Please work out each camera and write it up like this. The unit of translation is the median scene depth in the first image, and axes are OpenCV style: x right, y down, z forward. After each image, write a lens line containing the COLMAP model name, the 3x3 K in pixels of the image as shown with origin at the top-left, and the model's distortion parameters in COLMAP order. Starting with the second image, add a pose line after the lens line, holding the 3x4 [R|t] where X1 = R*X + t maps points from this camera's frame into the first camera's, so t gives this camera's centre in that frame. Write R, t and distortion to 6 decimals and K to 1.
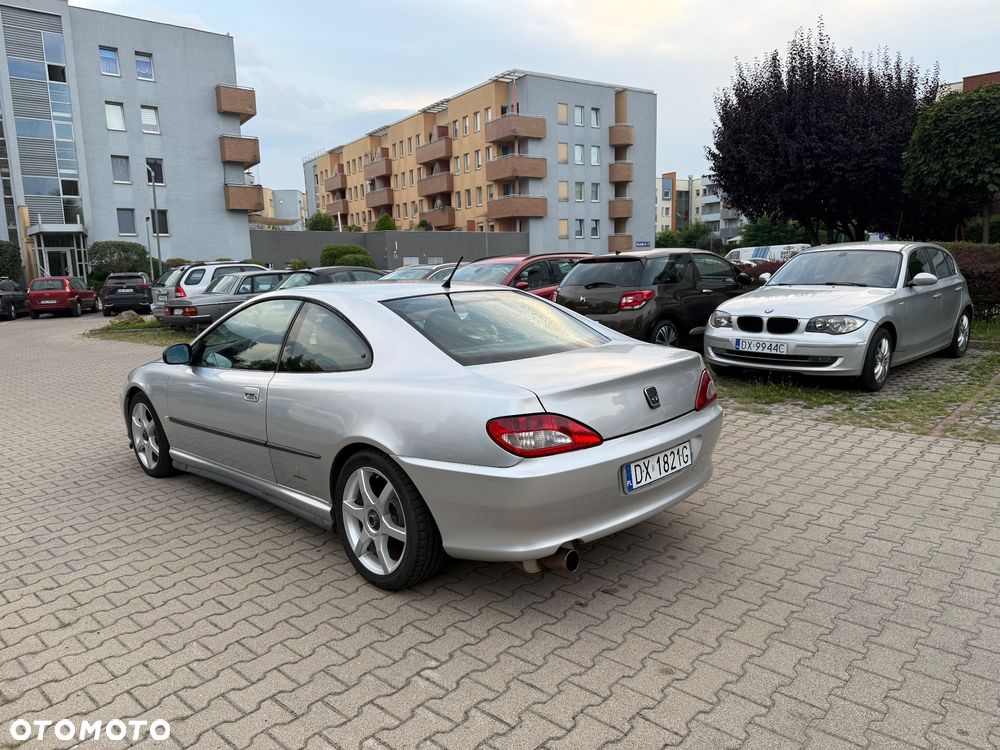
lens RADIAL K [[704.2, 0, 503.9], [0, 704.2, 381.5], [0, 0, 1]] dist [0.038248, -0.051039]
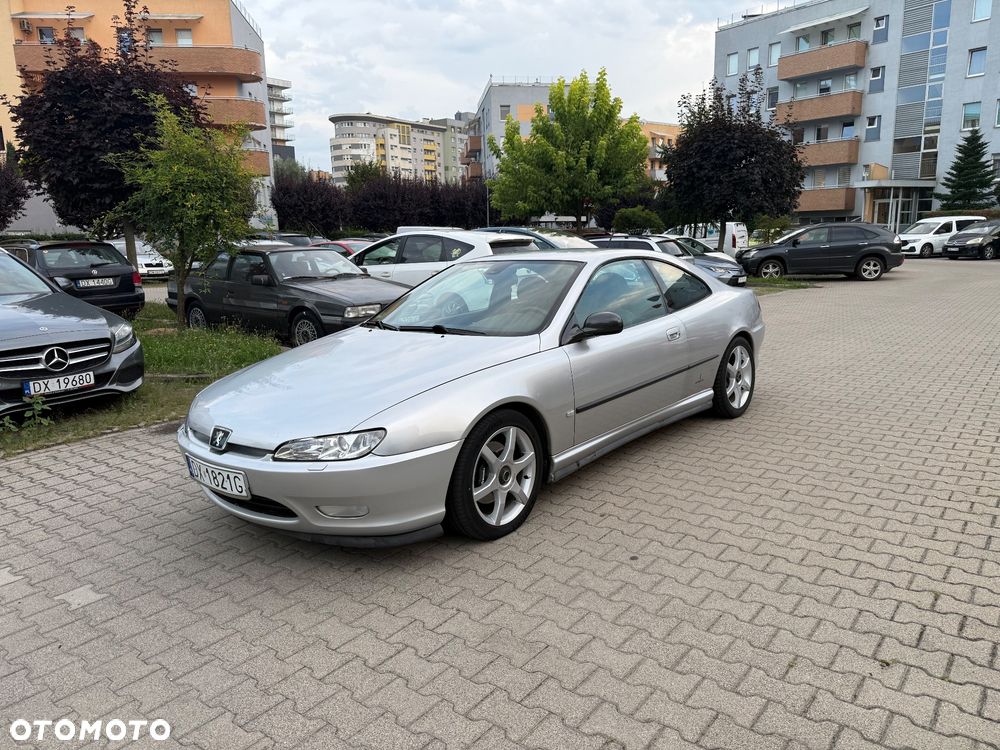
lens RADIAL K [[704.2, 0, 502.9], [0, 704.2, 371.6], [0, 0, 1]] dist [0.038248, -0.051039]
pose [[0.073447, 0.212207, -0.974461, 0.336048], [-0.136297, 0.970068, 0.200977, -0.041941], [0.987942, 0.118055, 0.100171, 0.184994]]
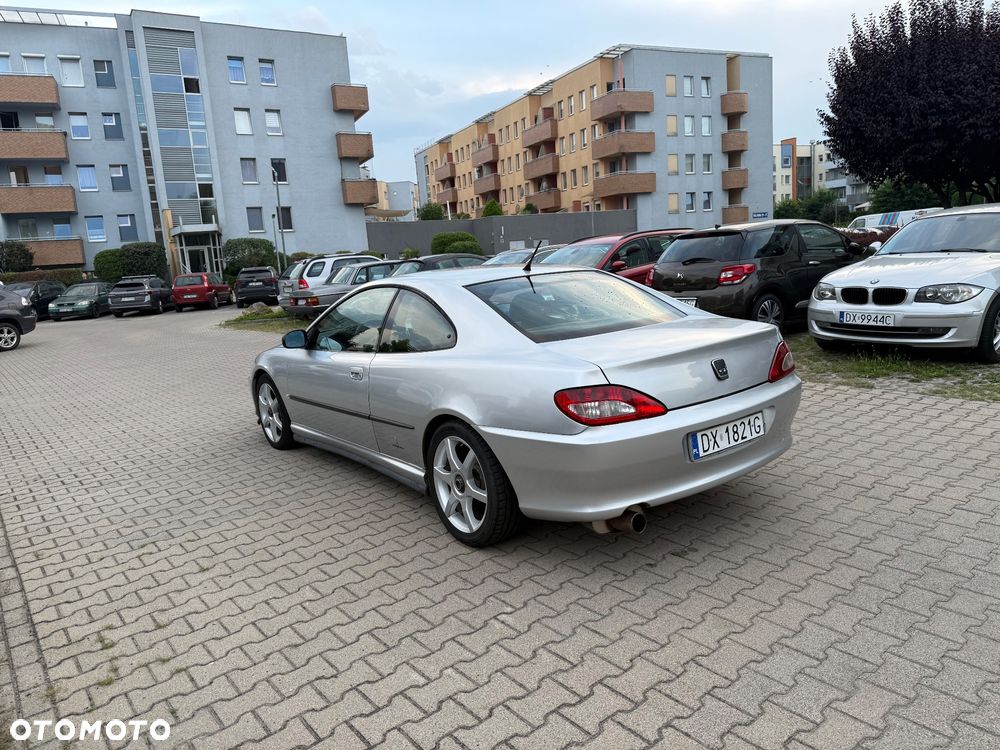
lens RADIAL K [[704.2, 0, 502.5], [0, 704.2, 375.3], [0, 0, 1]] dist [0.038248, -0.051039]
pose [[0.987327, -0.014012, -0.158081, 0.011613], [0.016646, 0.999744, 0.015352, 0.002018], [0.157825, -0.017789, 0.987307, -0.015034]]
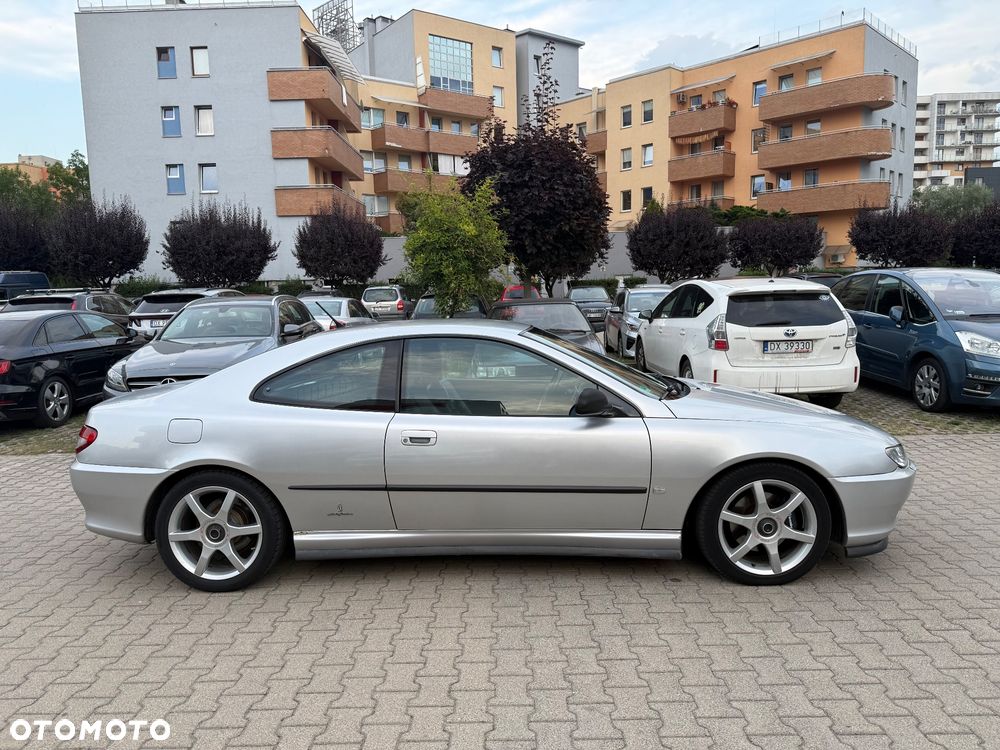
lens RADIAL K [[704.2, 0, 495.6], [0, 704.2, 370.5], [0, 0, 1]] dist [0.038248, -0.051039]
pose [[-0.744467, 0.122439, -0.656336, 0.118931], [-0.058494, 0.967300, 0.246798, -0.089835], [0.665092, 0.222125, -0.712961, 0.492414]]
